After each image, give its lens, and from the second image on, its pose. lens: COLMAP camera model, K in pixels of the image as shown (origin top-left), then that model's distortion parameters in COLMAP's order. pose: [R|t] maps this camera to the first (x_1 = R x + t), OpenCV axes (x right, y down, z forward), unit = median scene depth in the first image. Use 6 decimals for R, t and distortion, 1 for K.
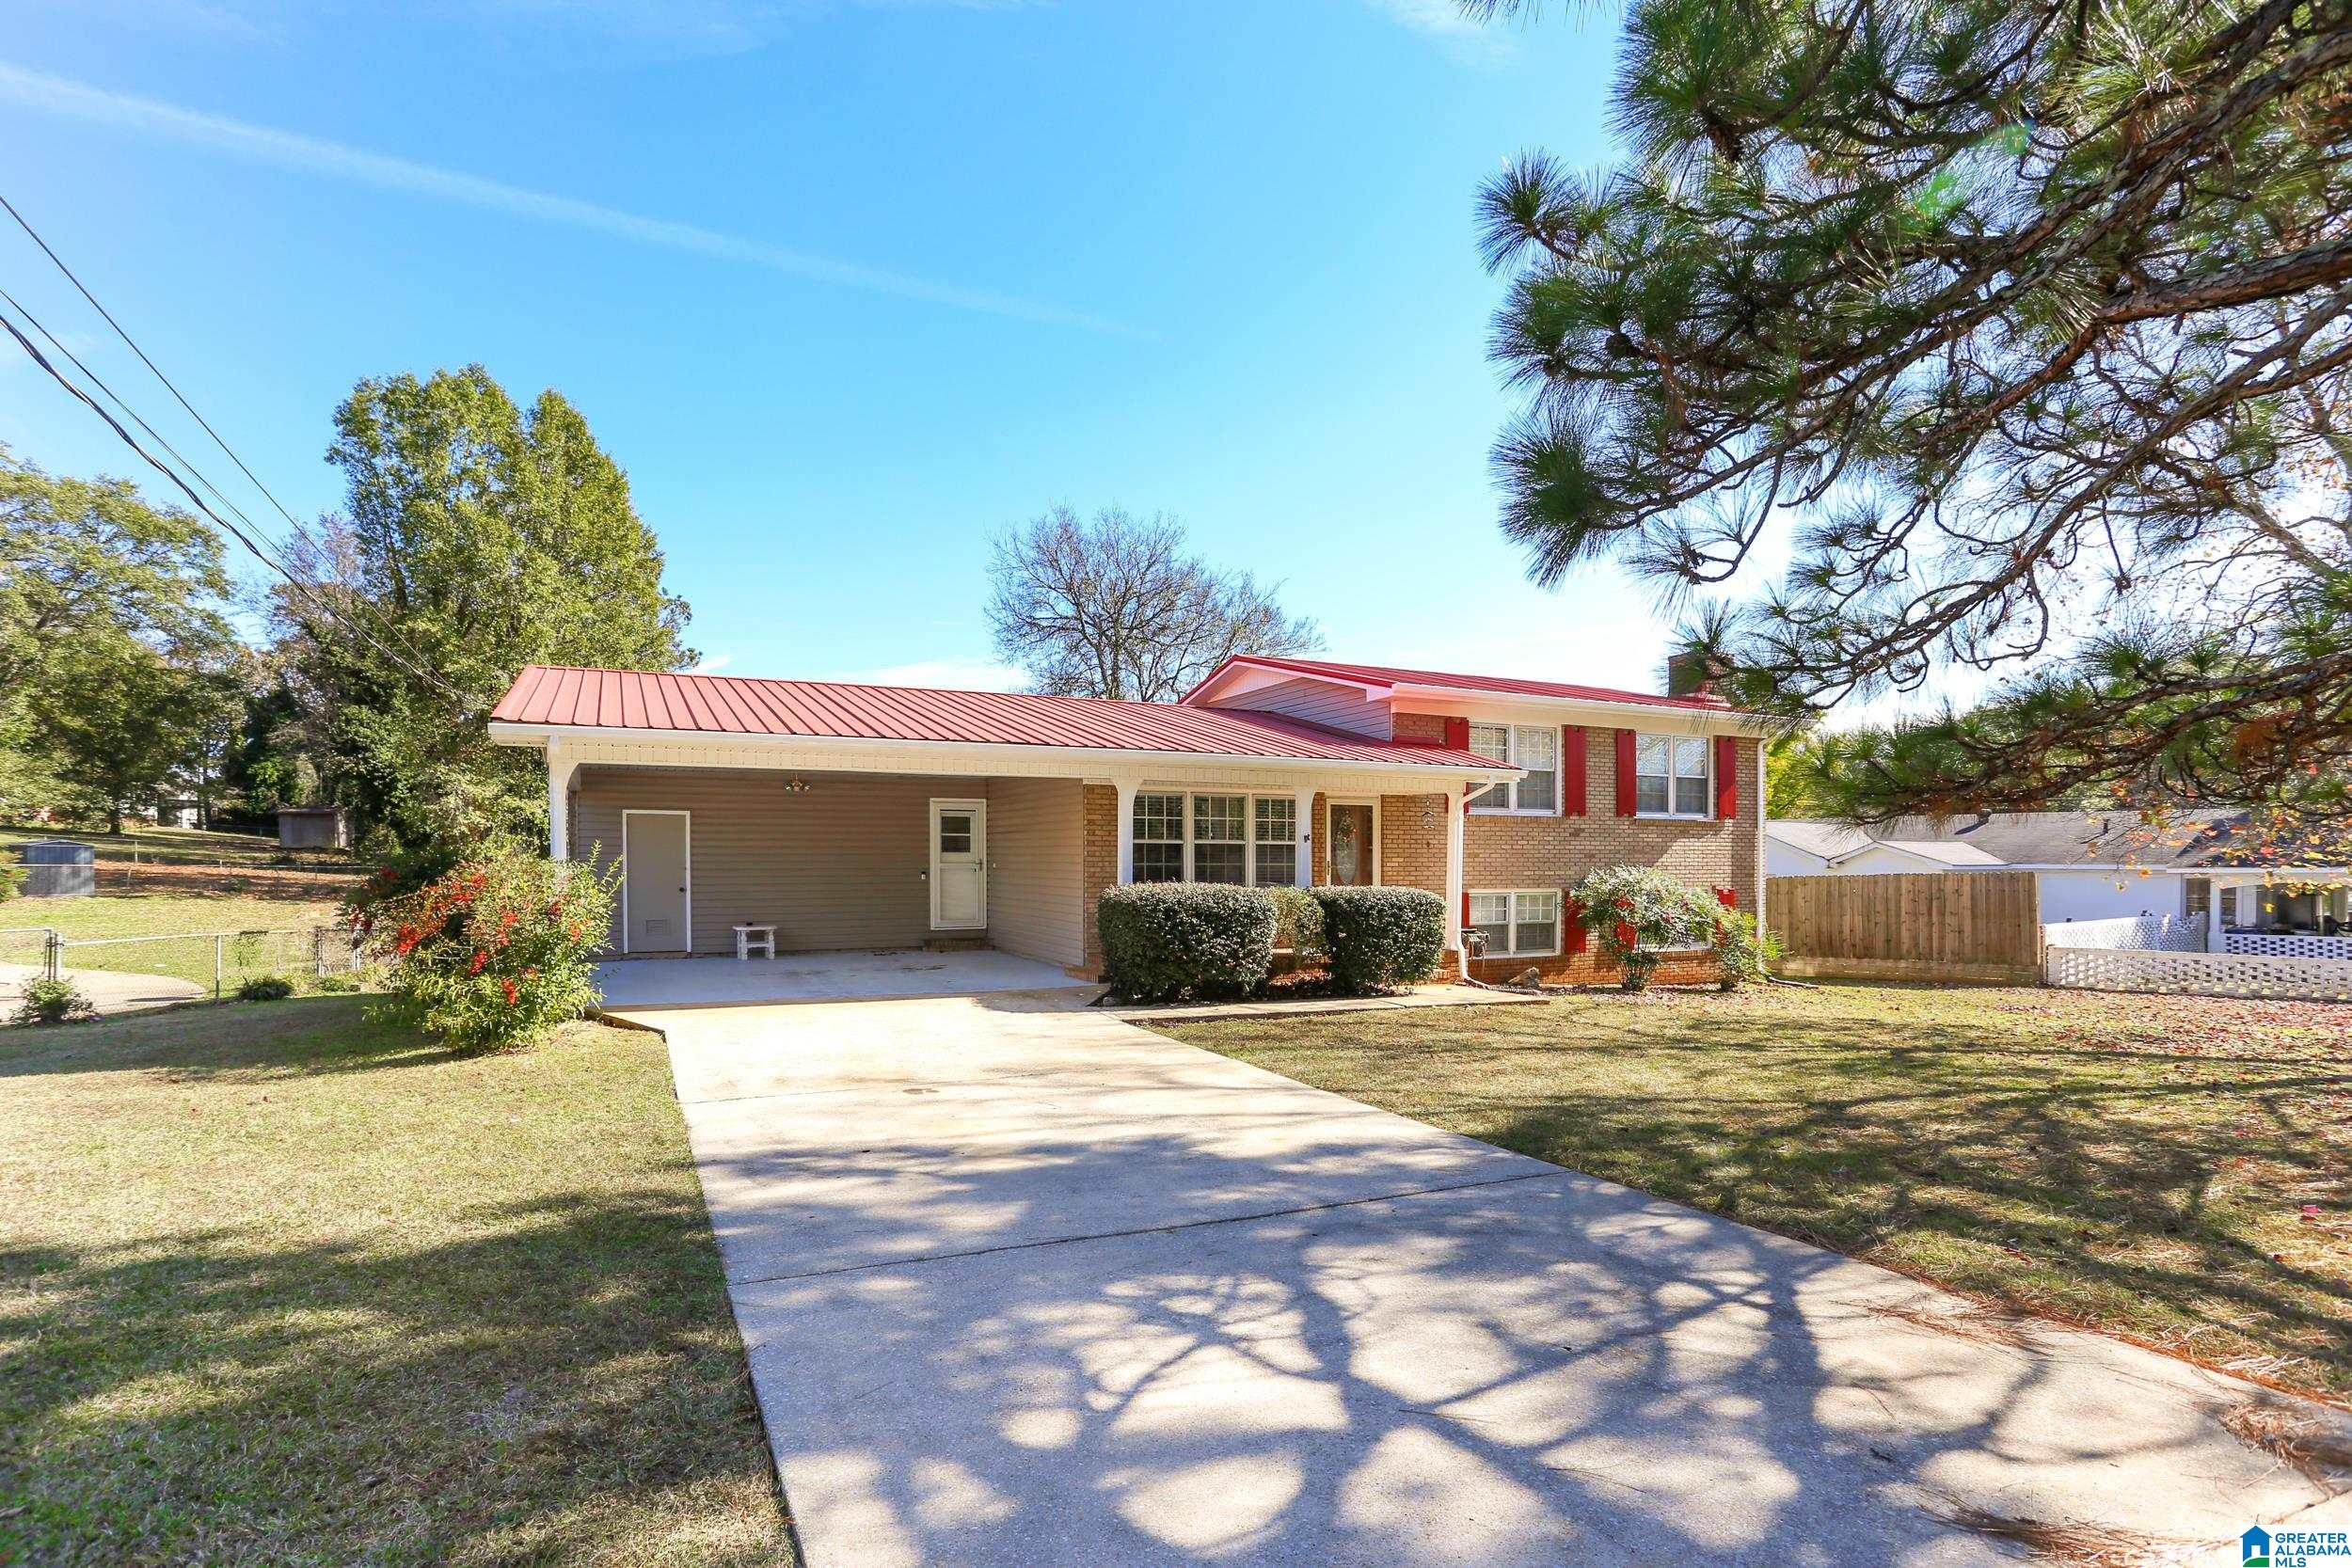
lens RADIAL K [[1224.1, 0, 1177.5], [0, 1224.1, 863.0], [0, 0, 1]] dist [-0.002073, -0.000938]
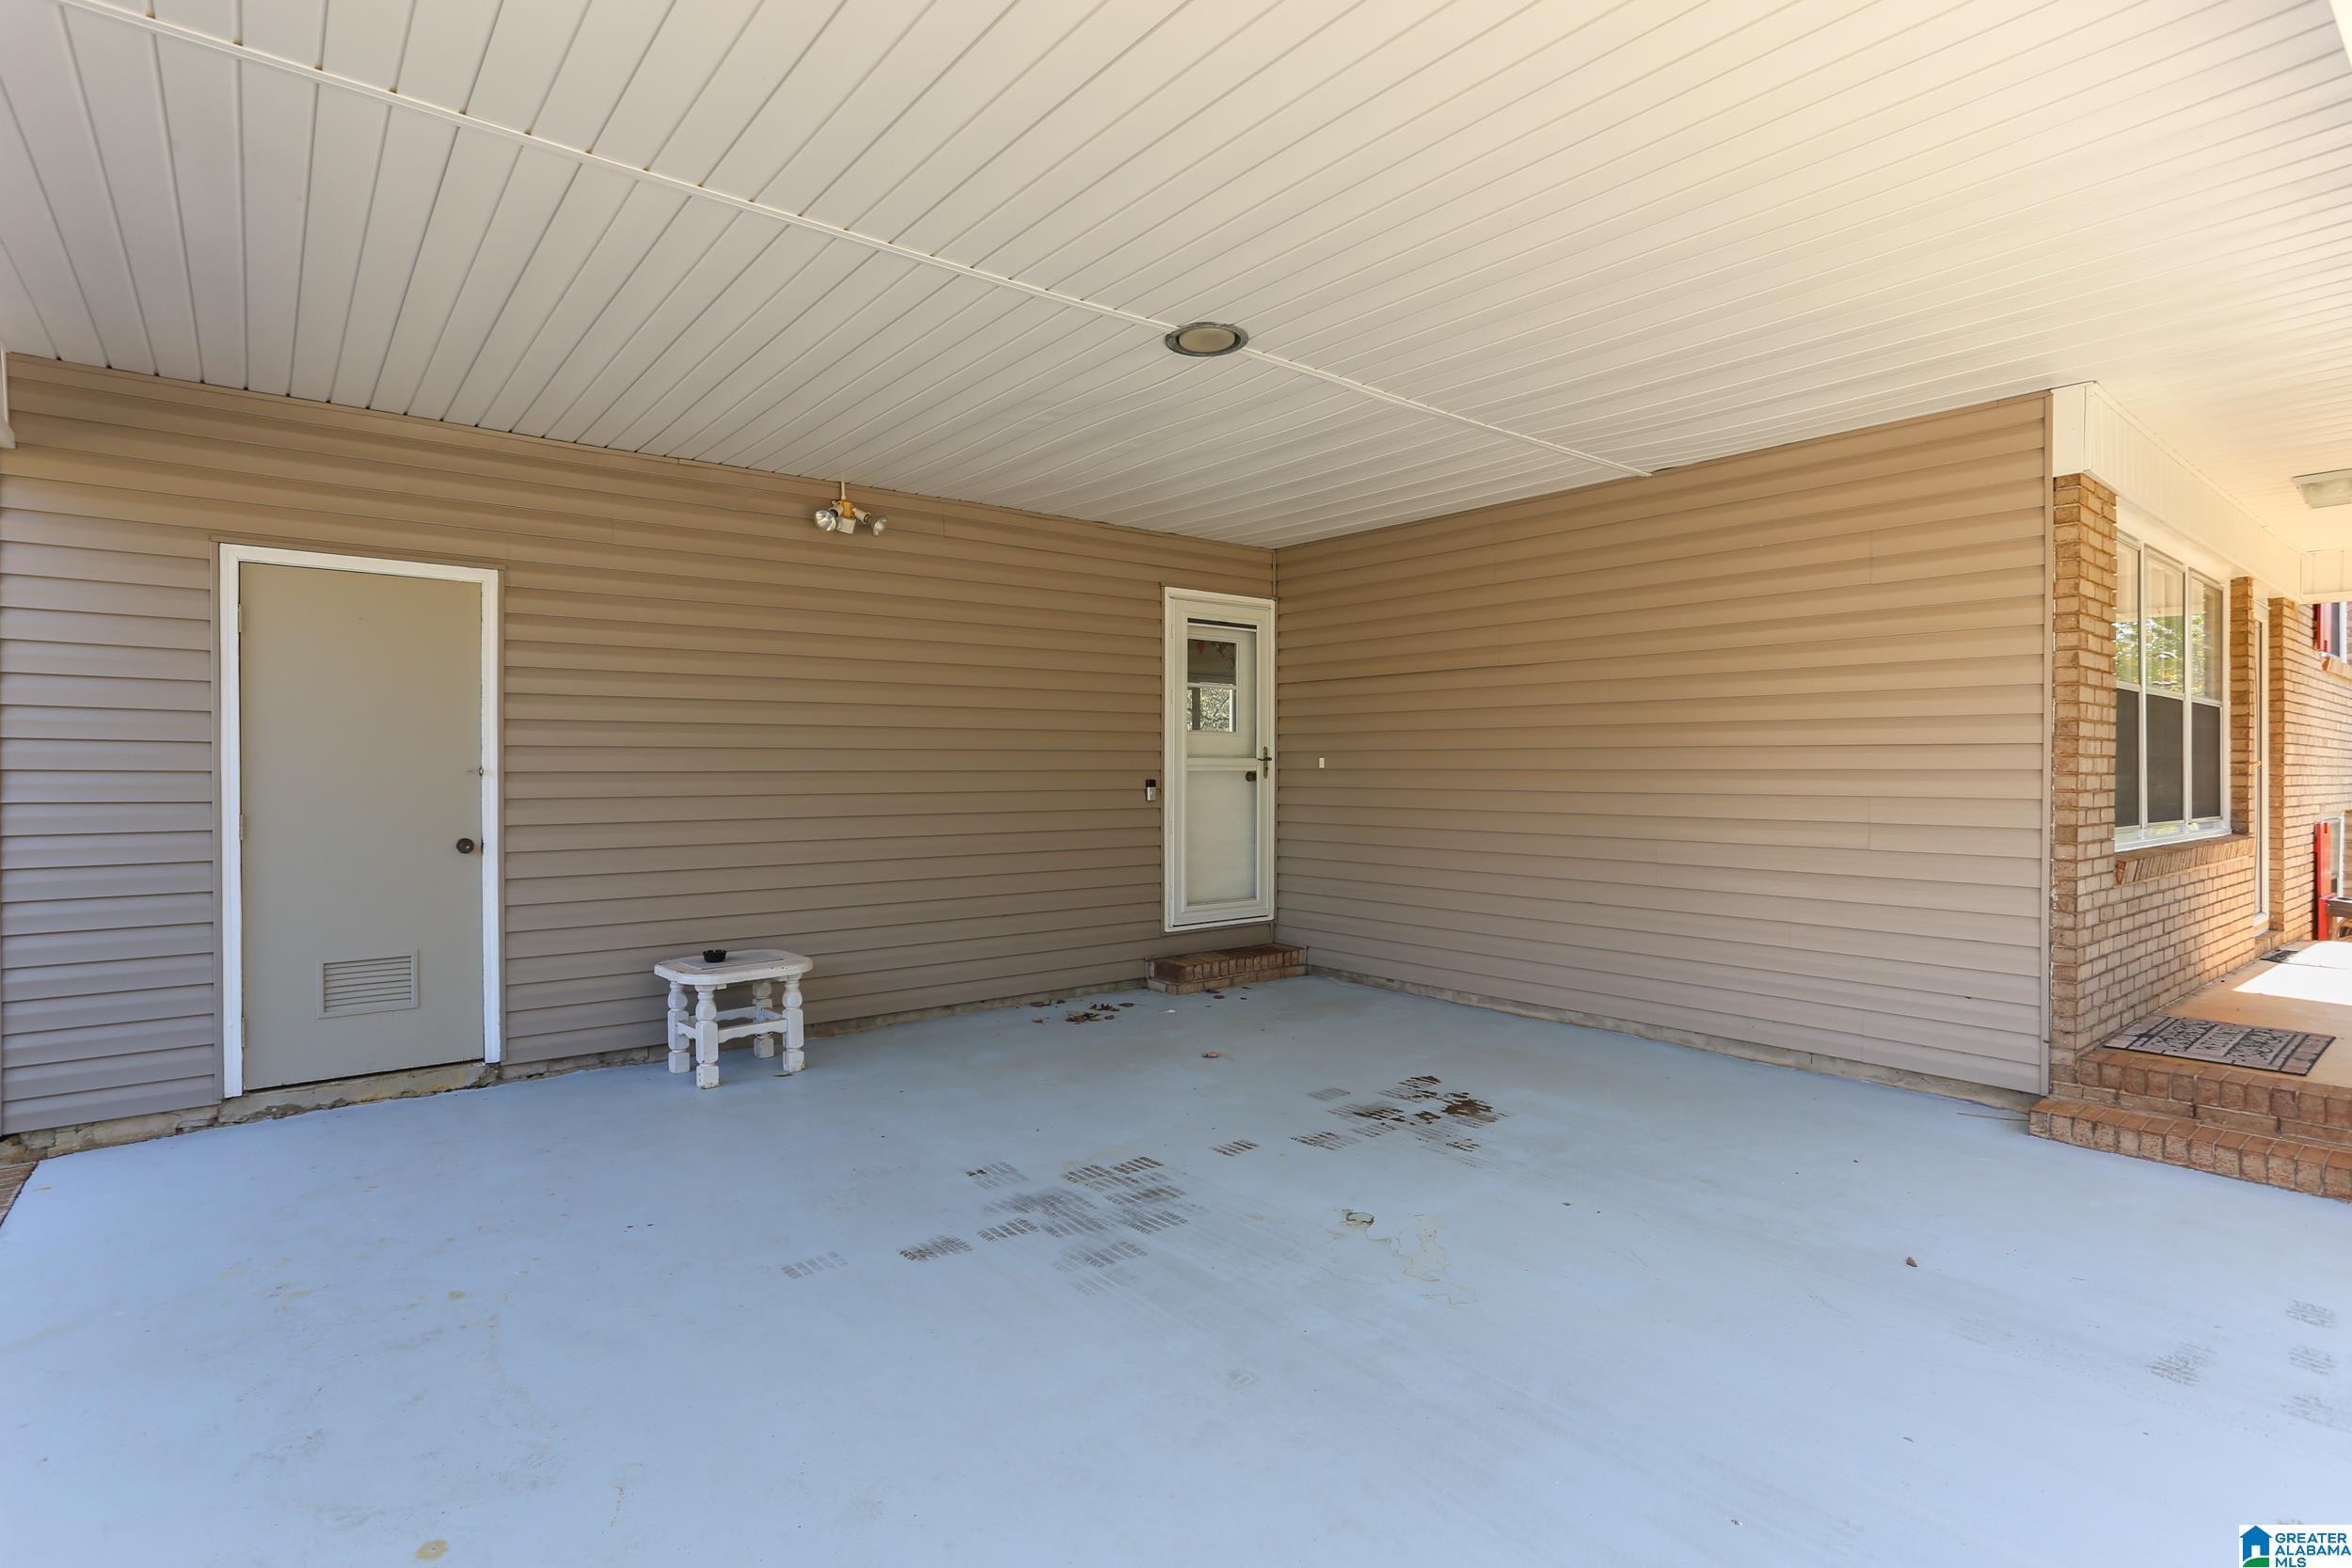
lens RADIAL K [[1169.9, 0, 1176.4], [0, 1169.9, 767.9], [0, 0, 1]] dist [-0.005386, 0.001151]
pose [[0.969022, -0.001177, 0.246972, -0.136455], [0.002874, 0.999975, -0.006512, 0.002625], [-0.246958, 0.007020, 0.969001, 0.304440]]
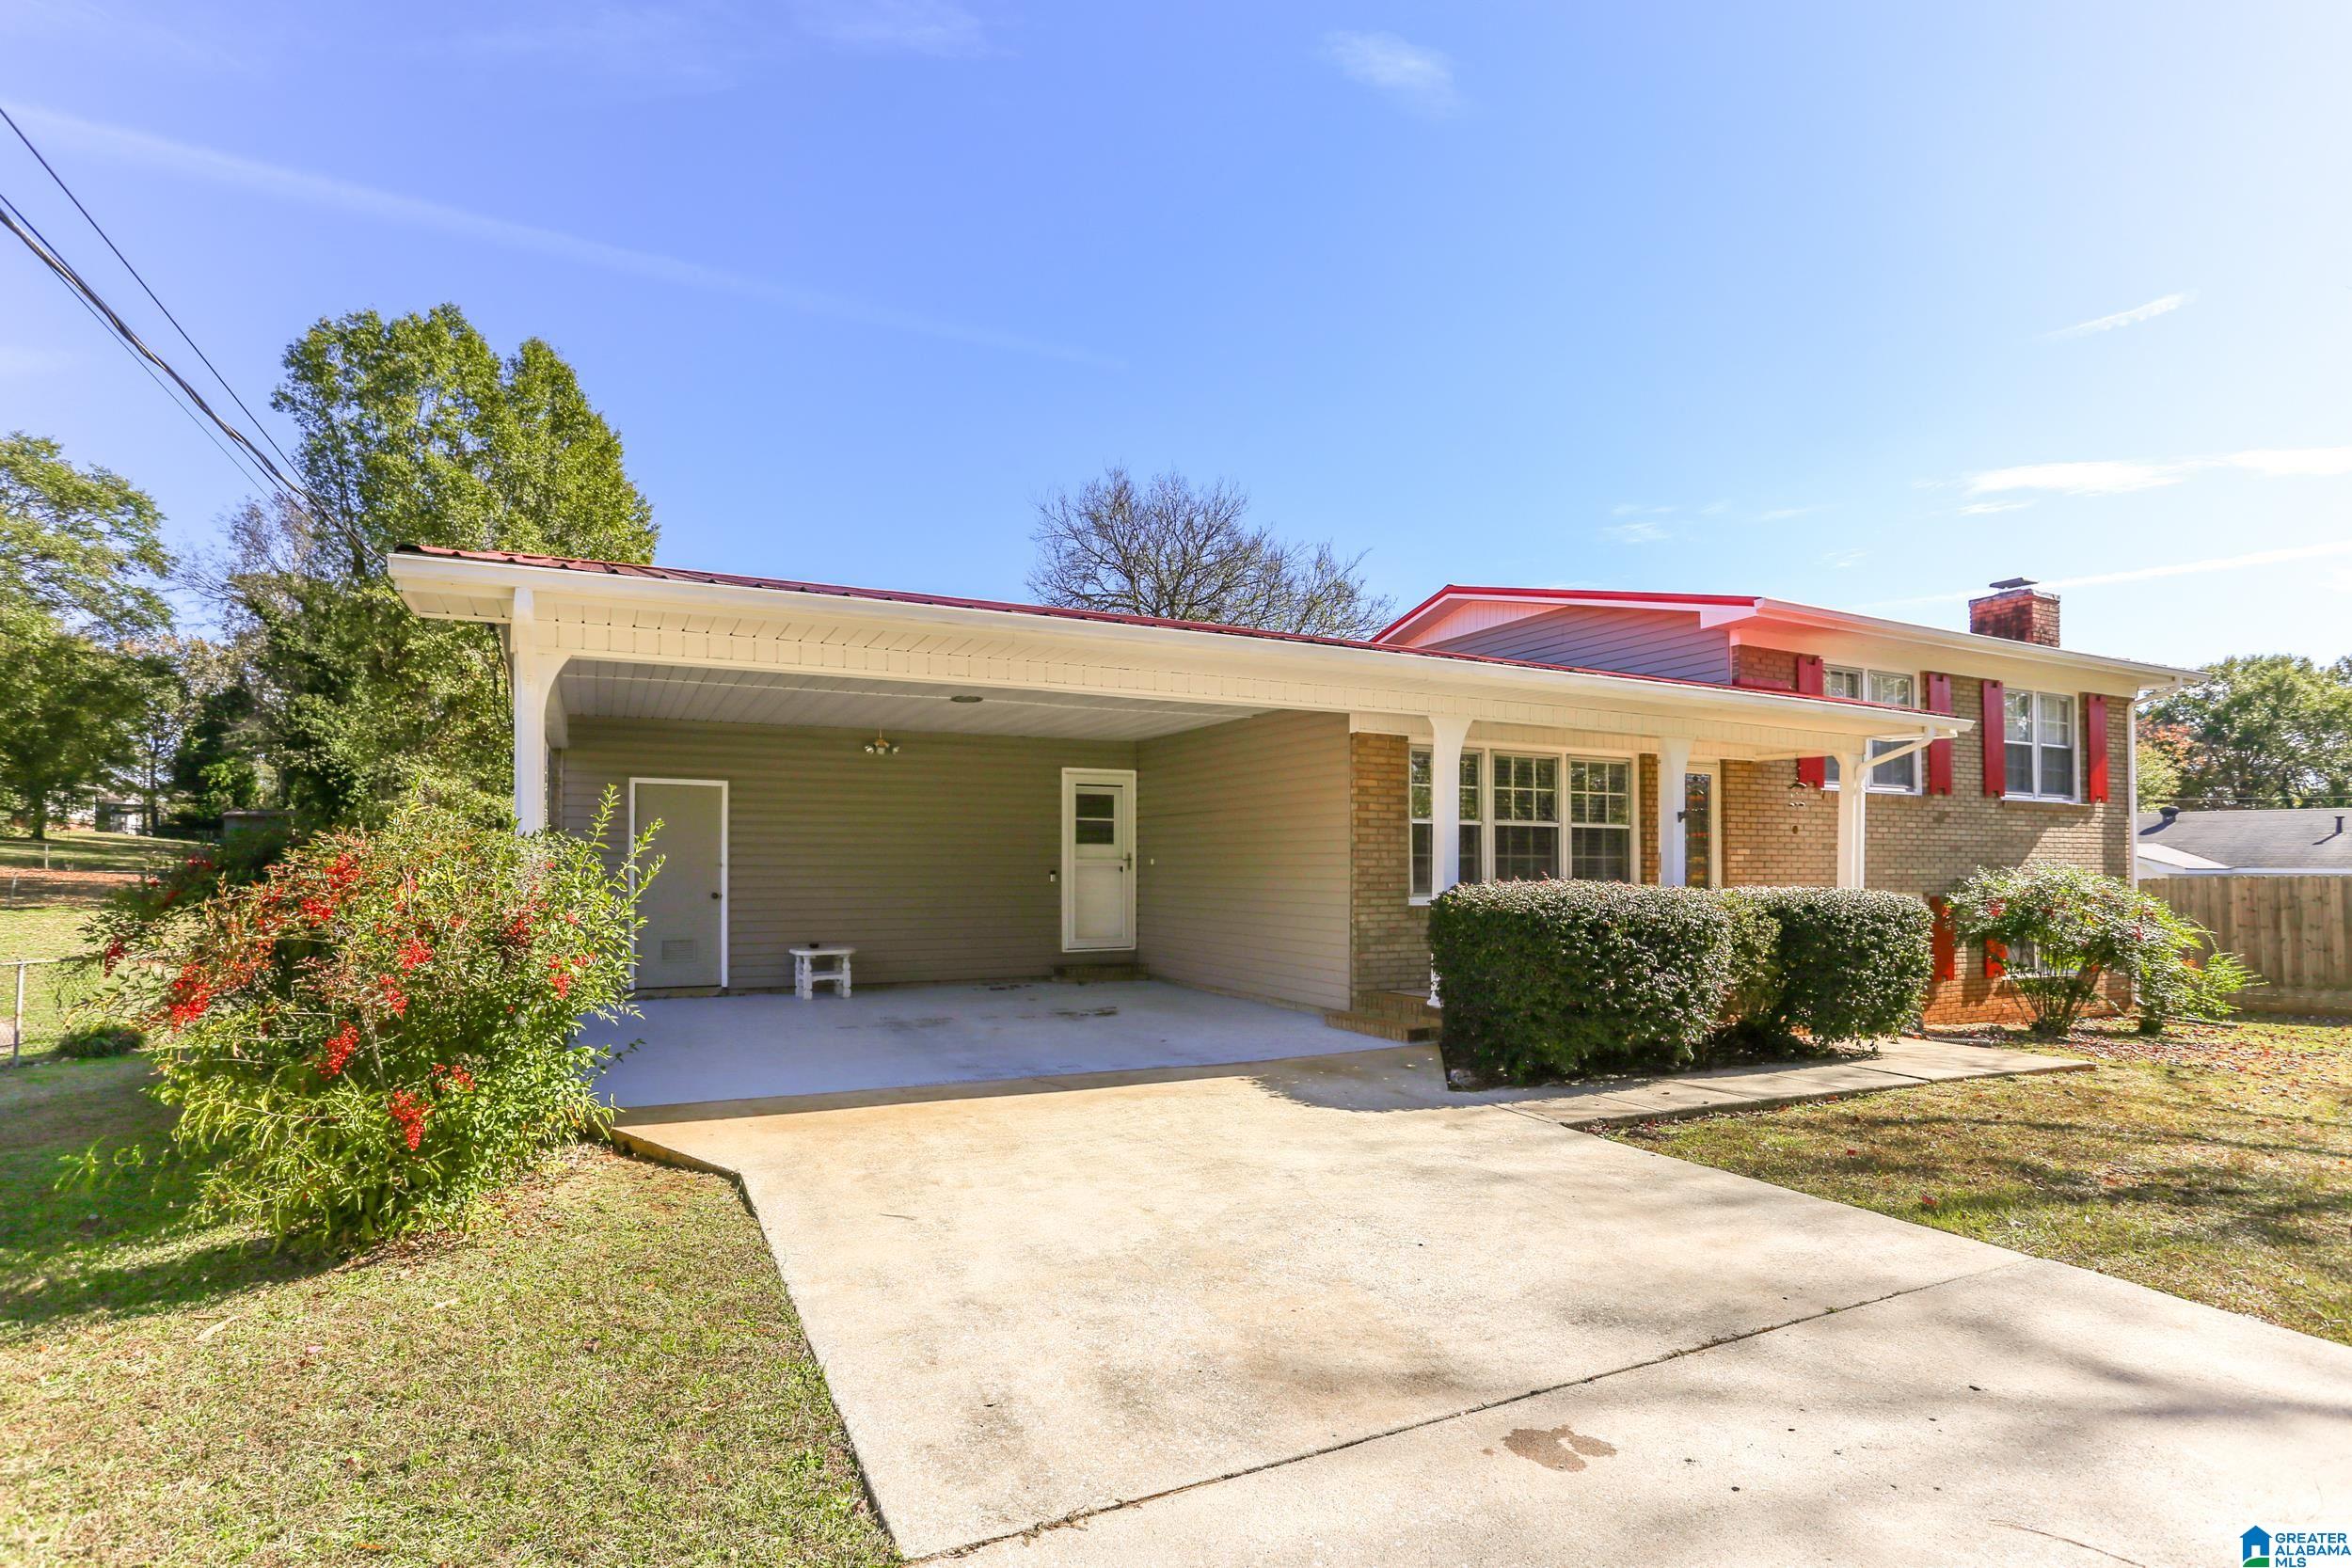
lens RADIAL K [[1193.4, 0, 1186.6], [0, 1193.4, 834.5], [0, 0, 1]] dist [-0.000268, 0.002170]
pose [[0.999554, 0.000687, 0.029845, -0.070758], [0.000306, 0.999448, -0.033233, 0.004315], [-0.029852, 0.033228, 0.999002, 0.141939]]
